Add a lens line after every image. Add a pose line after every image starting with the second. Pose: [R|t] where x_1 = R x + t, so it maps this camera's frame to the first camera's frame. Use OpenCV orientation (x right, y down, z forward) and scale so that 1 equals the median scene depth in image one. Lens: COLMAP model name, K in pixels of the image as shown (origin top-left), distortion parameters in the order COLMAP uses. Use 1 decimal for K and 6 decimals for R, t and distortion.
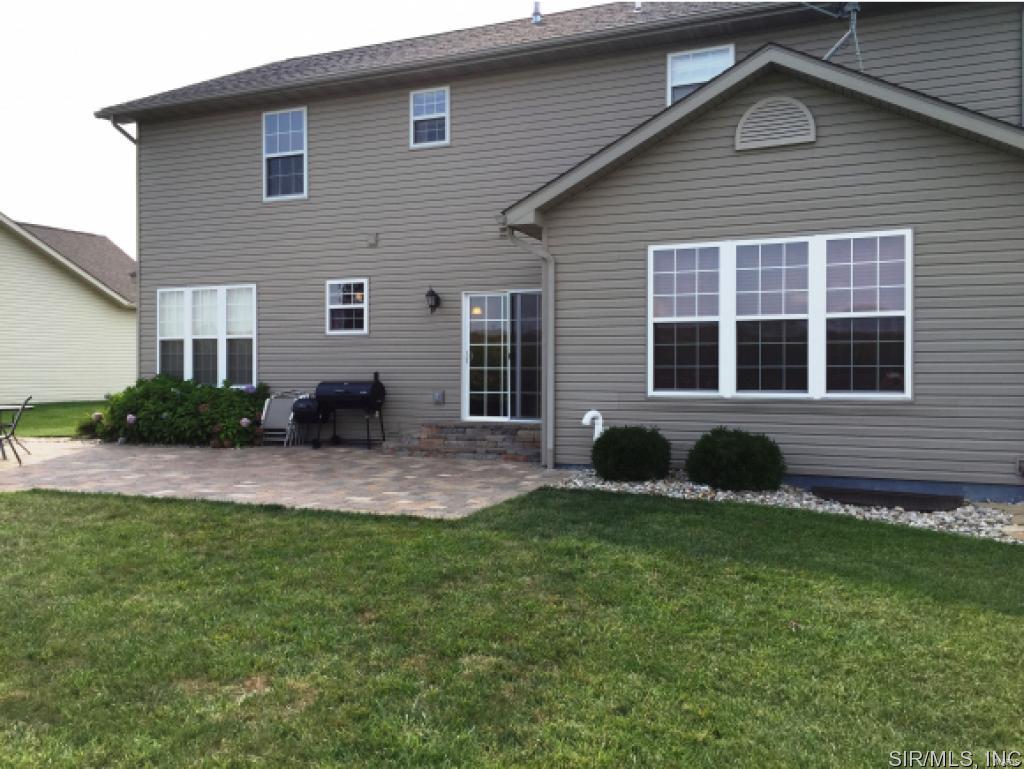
lens RADIAL K [[876.3, 0, 515.8], [0, 876.3, 380.9], [0, 0, 1]] dist [0.062146, -0.075566]
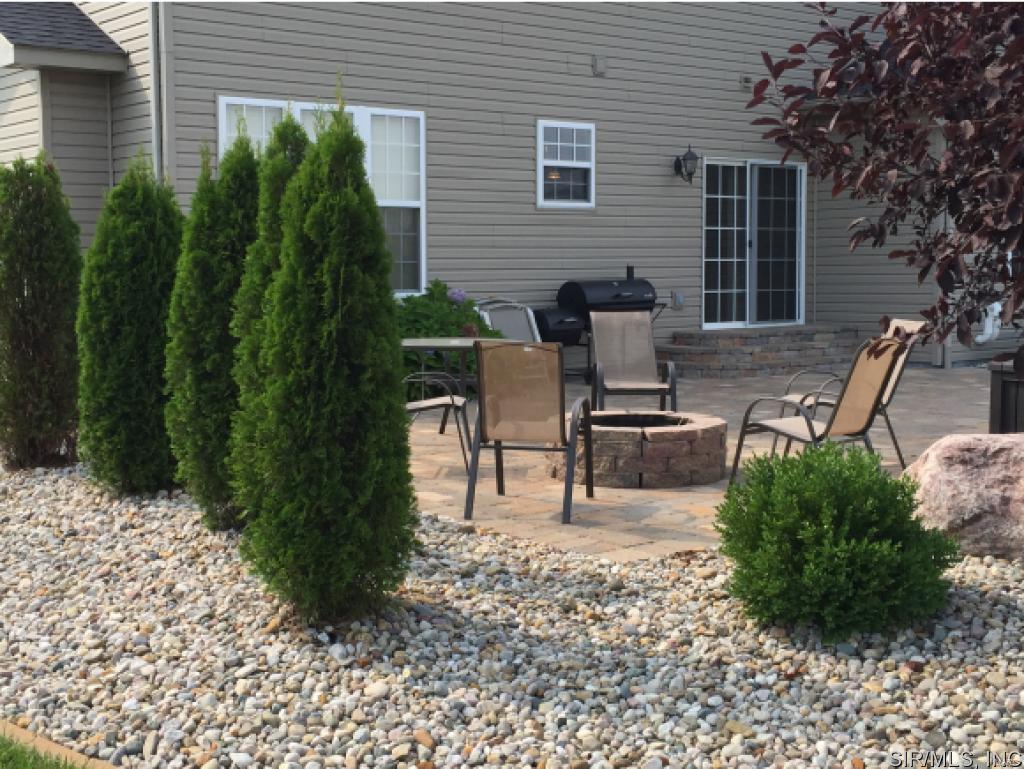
lens RADIAL K [[1398.3, 0, 515.0], [0, 1398.3, 385.1], [0, 0, 1]] dist [0.046124, 0.000000]
pose [[0.462683, -0.082327, 0.882693, -1.267894], [0.014300, 0.996242, 0.085421, -0.012902], [-0.886408, -0.026900, 0.462122, 0.622049]]
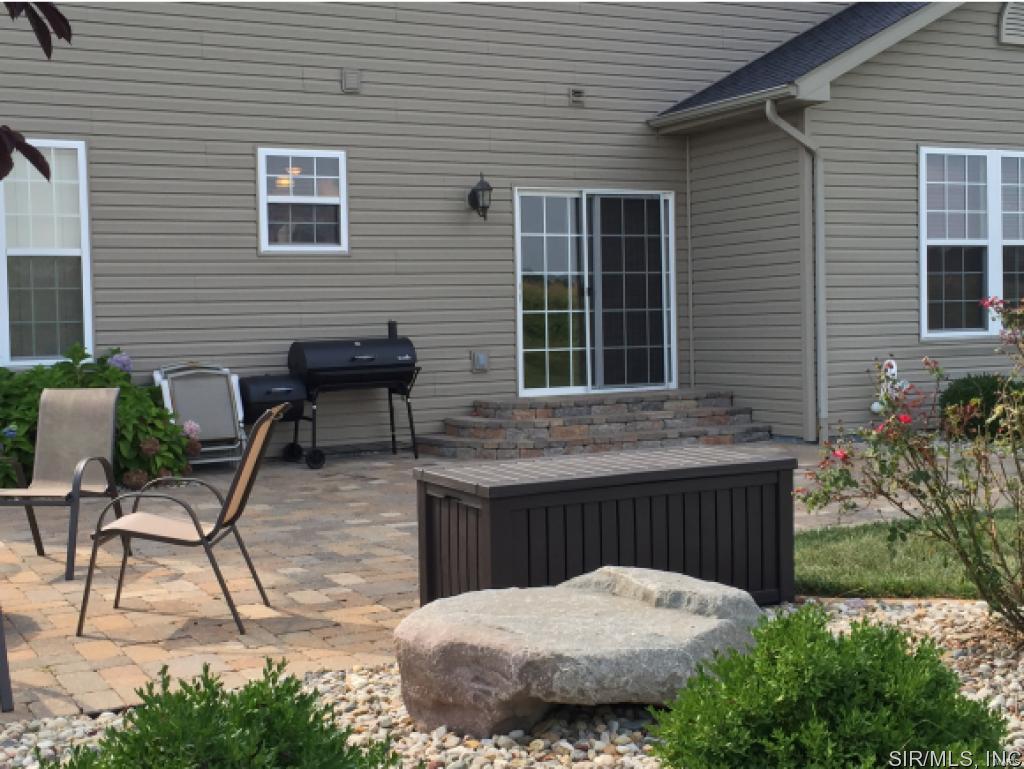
lens RADIAL K [[1398.3, 0, 513.2], [0, 1398.3, 384.2], [0, 0, 1]] dist [0.046124, 0.000000]
pose [[0.622792, -0.053218, 0.780575, -0.877902], [0.031200, 0.998580, 0.043187, -0.006647], [-0.781765, -0.002542, 0.623568, 0.415280]]
